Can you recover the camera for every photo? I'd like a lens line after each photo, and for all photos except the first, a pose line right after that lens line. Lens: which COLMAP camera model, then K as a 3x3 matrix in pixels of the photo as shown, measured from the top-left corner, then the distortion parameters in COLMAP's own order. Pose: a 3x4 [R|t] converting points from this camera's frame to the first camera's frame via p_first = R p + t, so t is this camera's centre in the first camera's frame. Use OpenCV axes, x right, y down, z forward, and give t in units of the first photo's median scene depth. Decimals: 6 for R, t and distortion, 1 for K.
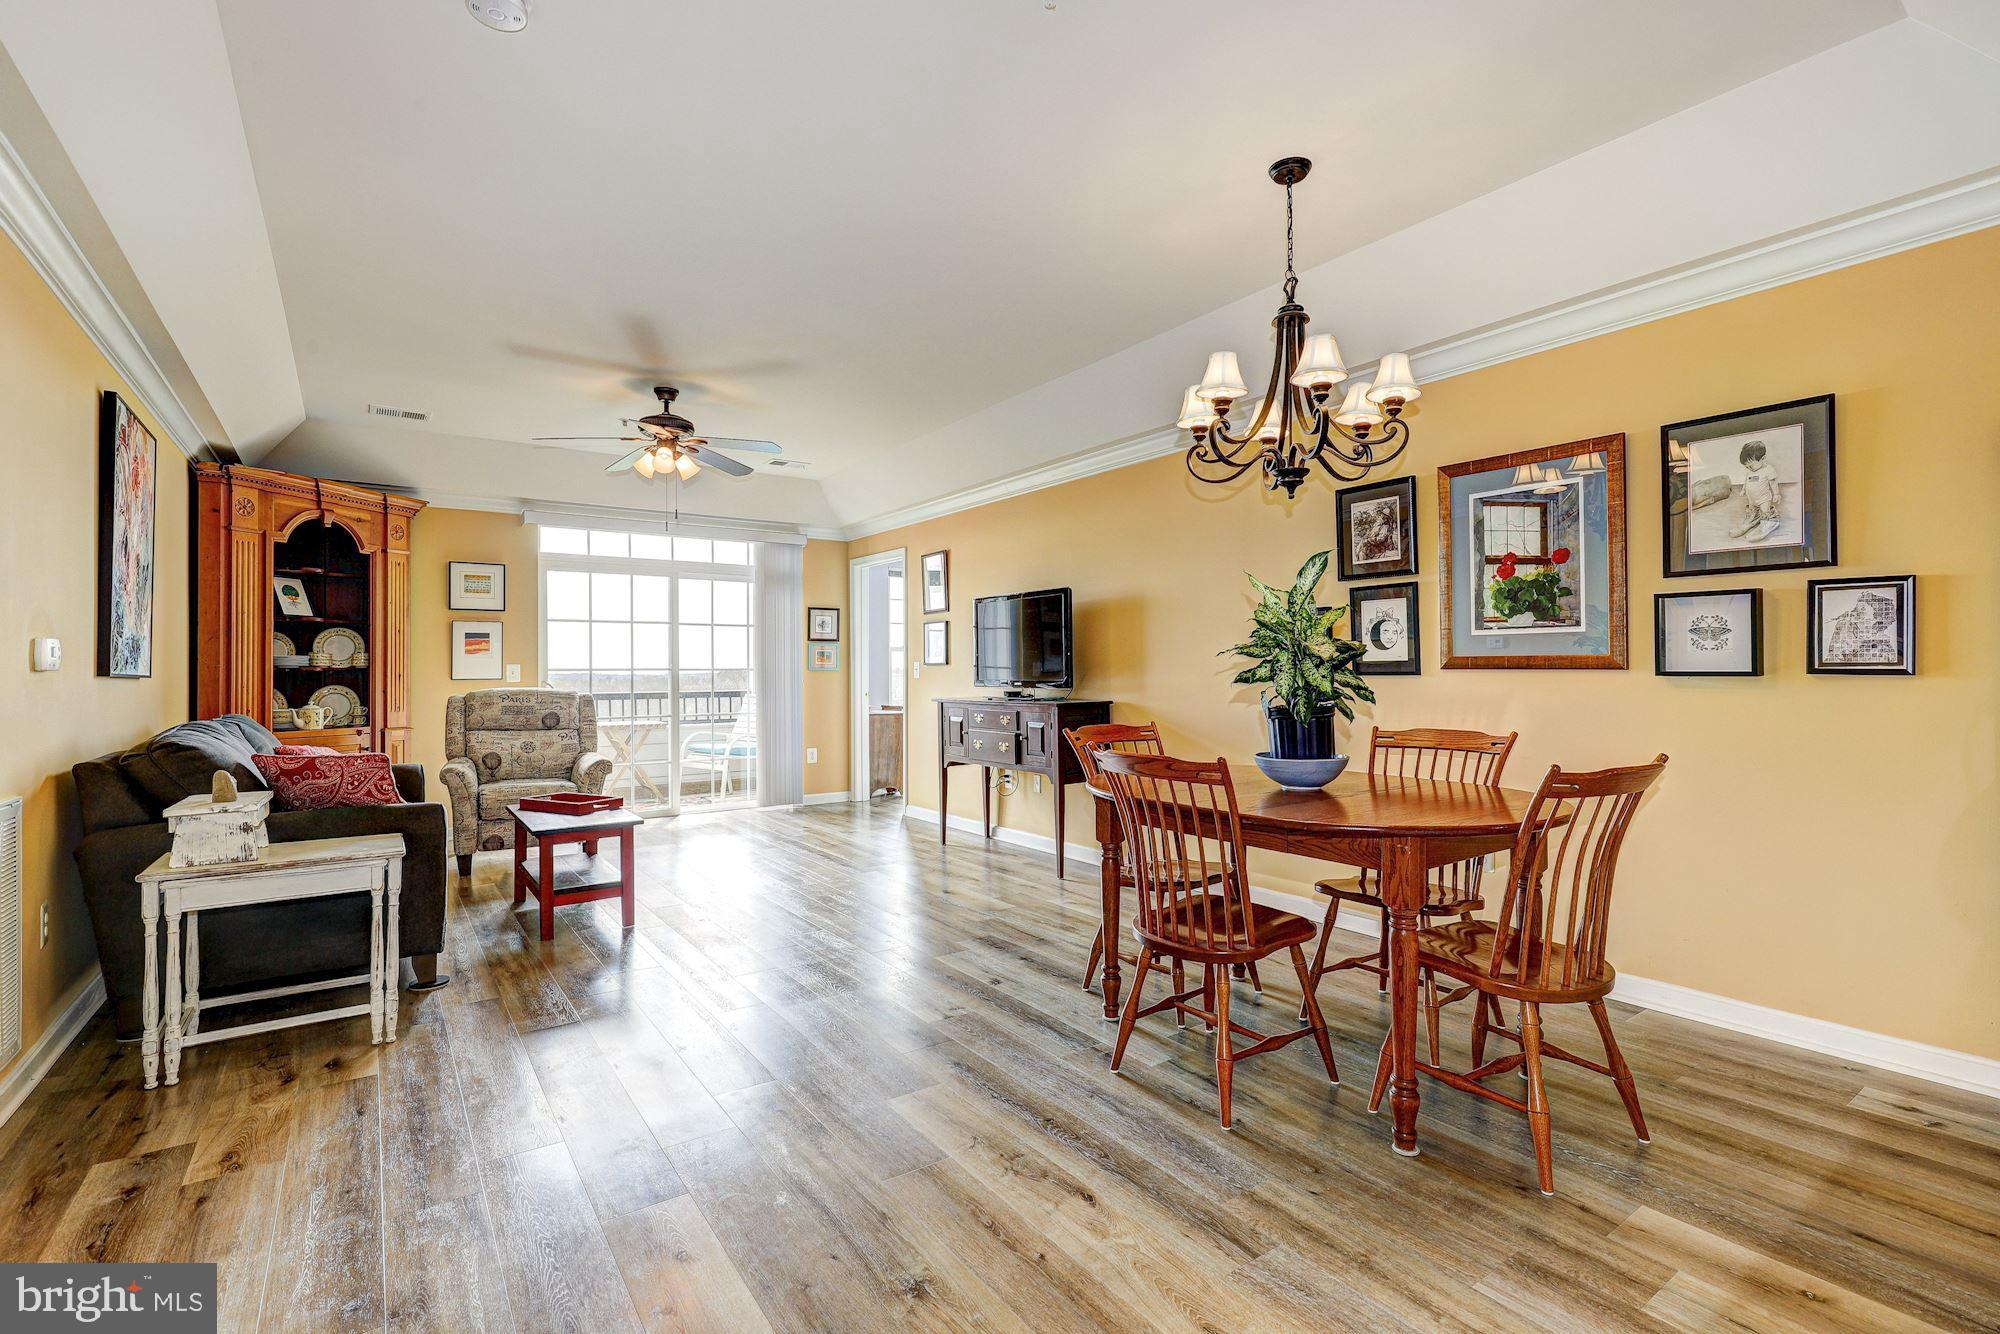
lens RADIAL K [[899.7, 0, 1008.6], [0, 899.7, 663.5], [0, 0, 1]] dist [0.001095, -0.000273]
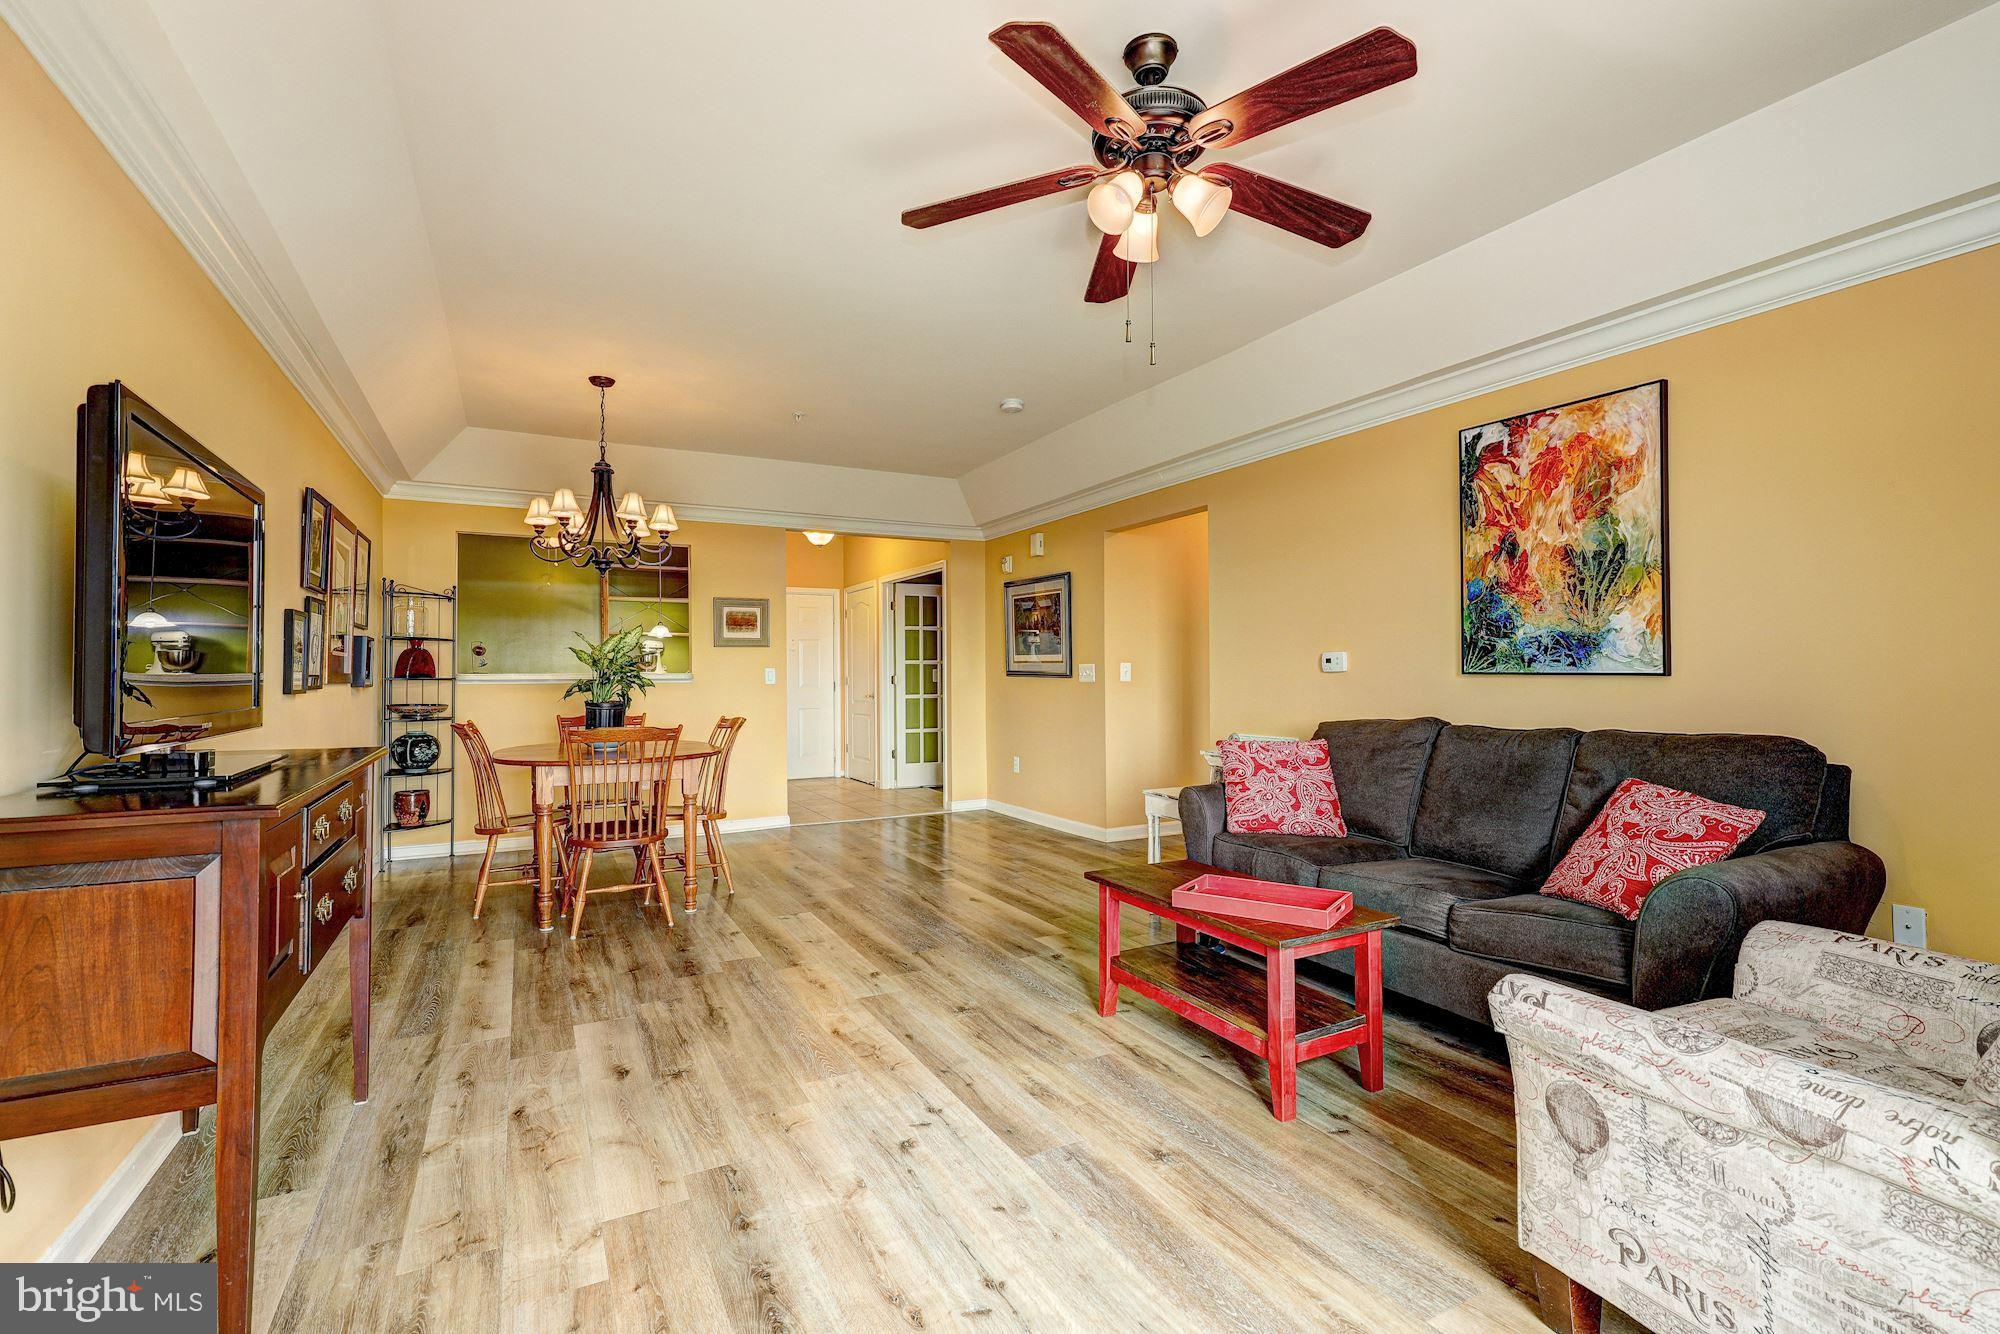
lens RADIAL K [[899.7, 0, 1008.6], [0, 899.7, 663.5], [0, 0, 1]] dist [0.001095, -0.000273]
pose [[-0.992074, 0.014934, 0.124766, -0.334232], [0.012291, 0.999684, -0.021929, 0.011217], [-0.125054, -0.020222, -0.991944, 1.340993]]
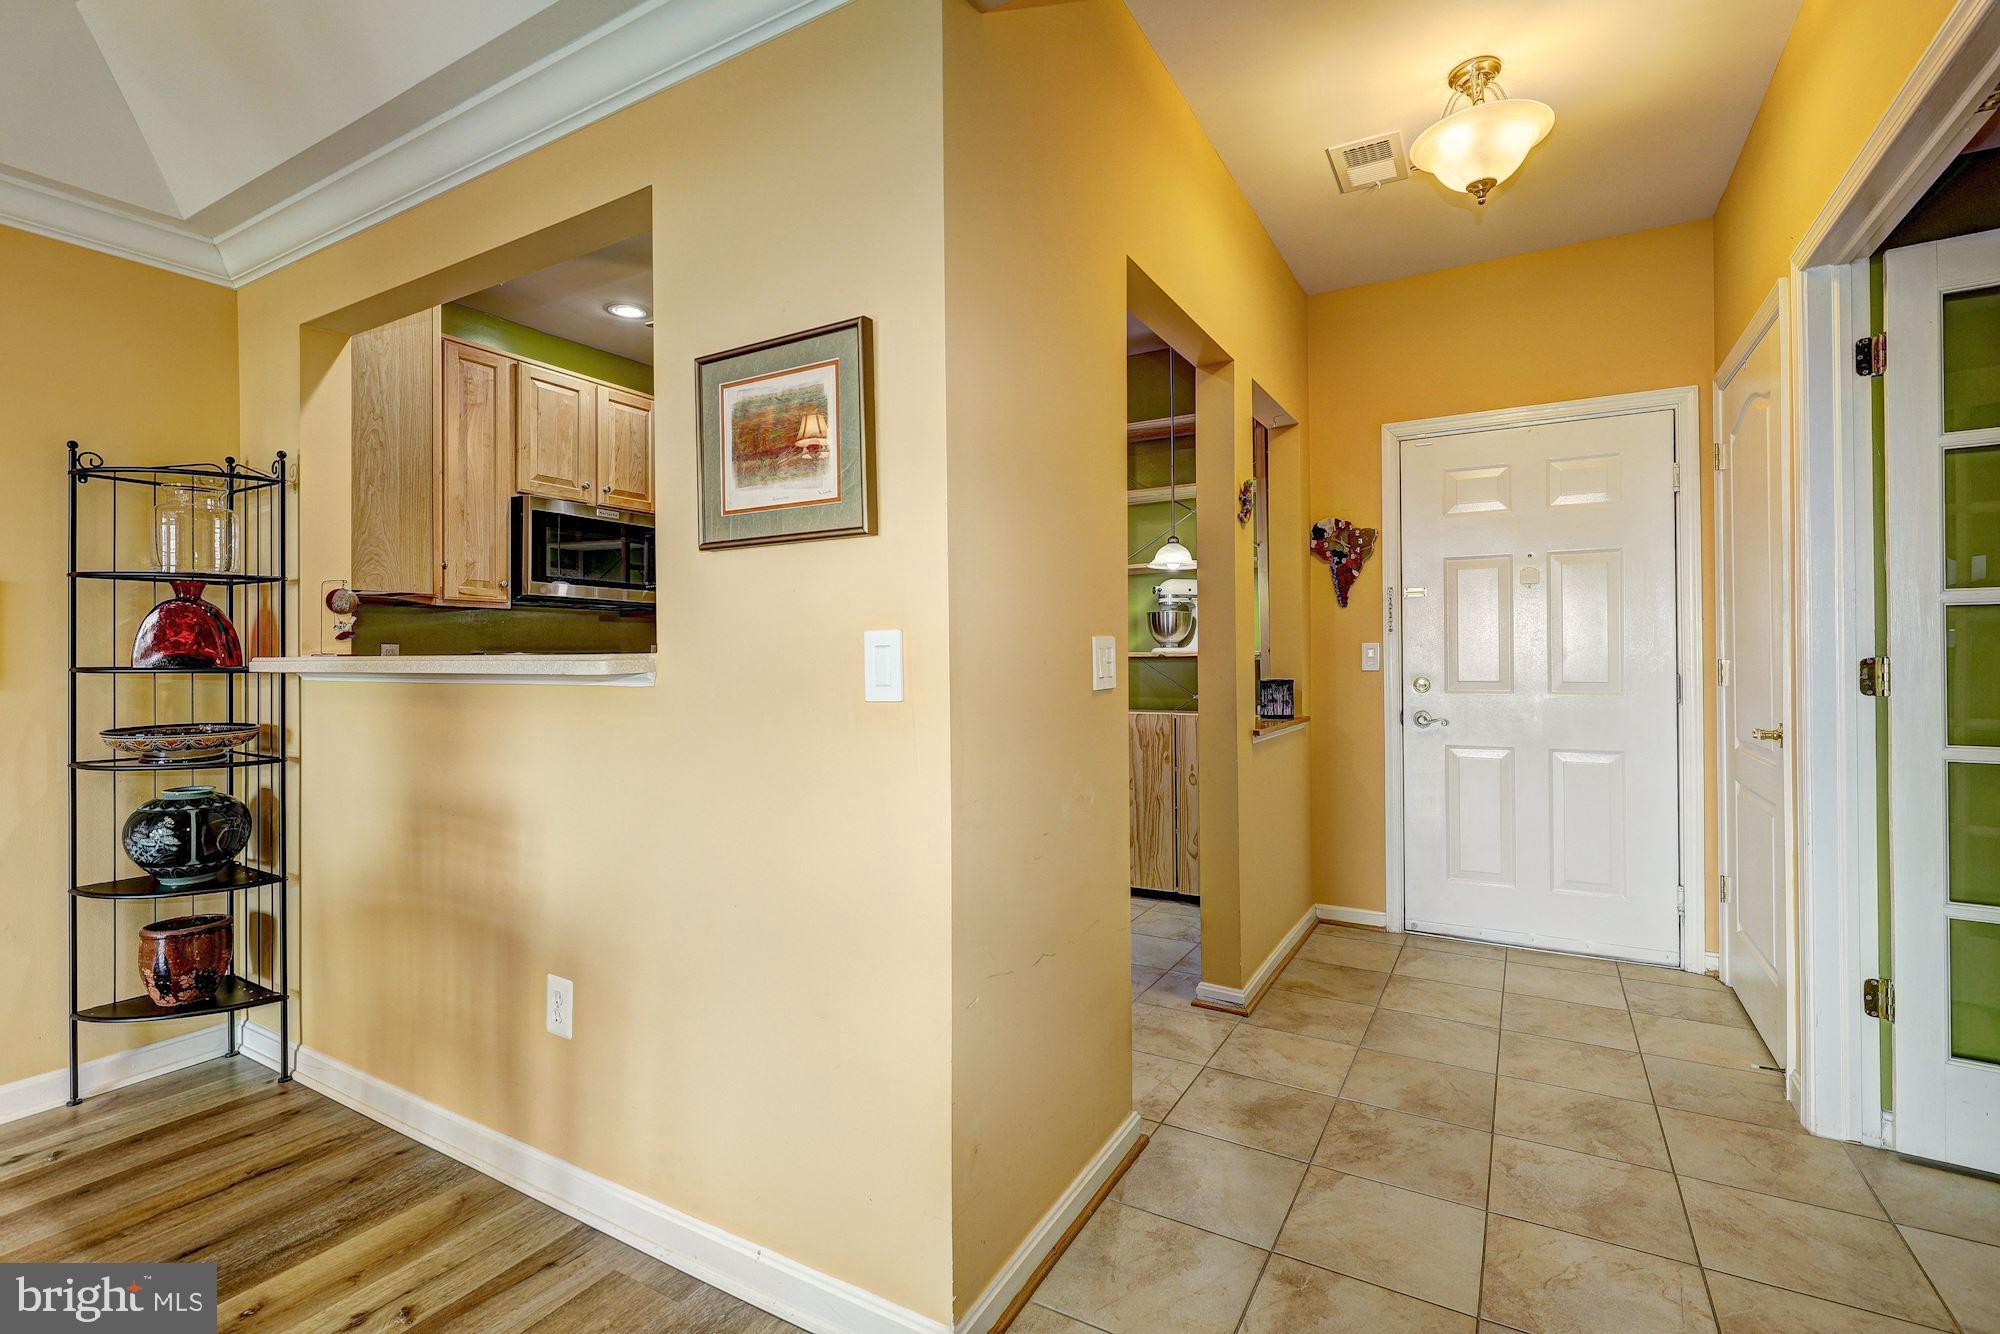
lens RADIAL K [[915.5, 0, 996.1], [0, 915.5, 657.7], [0, 0, 1]] dist [0.001802, 0.000142]
pose [[-0.409390, 0.009542, 0.912310, -0.115813], [0.002026, 0.999952, -0.009550, -0.002987], [-0.912357, -0.002062, -0.409390, 0.202726]]
